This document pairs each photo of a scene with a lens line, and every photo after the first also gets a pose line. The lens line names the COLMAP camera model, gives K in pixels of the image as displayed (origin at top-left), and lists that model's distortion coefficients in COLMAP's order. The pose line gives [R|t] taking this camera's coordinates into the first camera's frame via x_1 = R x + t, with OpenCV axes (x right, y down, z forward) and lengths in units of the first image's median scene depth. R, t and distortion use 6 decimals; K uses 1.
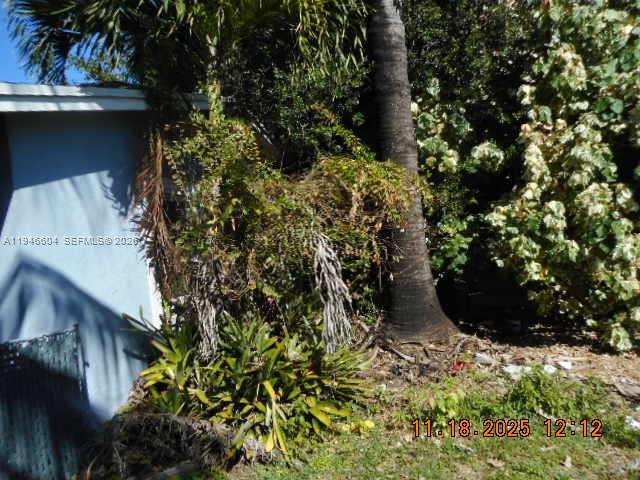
lens RADIAL K [[476.0, 0, 324.2], [0, 476.0, 244.2], [0, 0, 1]] dist [-0.011475, 0.010357]
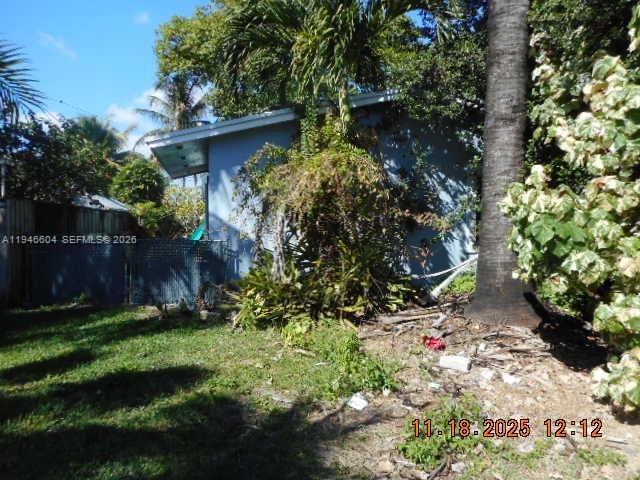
lens RADIAL K [[476.0, 0, 320.0], [0, 476.0, 240.4], [0, 0, 1]] dist [-0.011475, 0.010357]
pose [[0.475470, 0.139198, -0.868650, 0.860545], [-0.059017, 0.990225, 0.126377, -0.067465], [0.877750, -0.008823, 0.479037, 0.232300]]
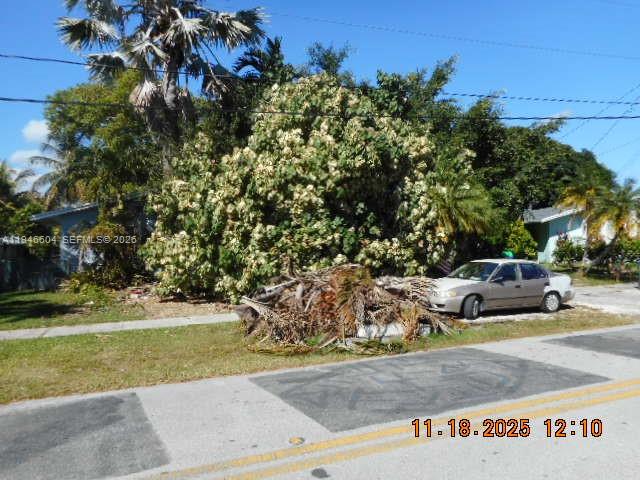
lens RADIAL K [[476.0, 0, 318.6], [0, 476.0, 241.4], [0, 0, 1]] dist [-0.011475, 0.010357]
pose [[0.617029, 0.090909, -0.781672, 2.881065], [-0.047139, 0.995791, 0.078601, -0.307535], [0.785527, -0.011652, 0.618718, 0.027840]]
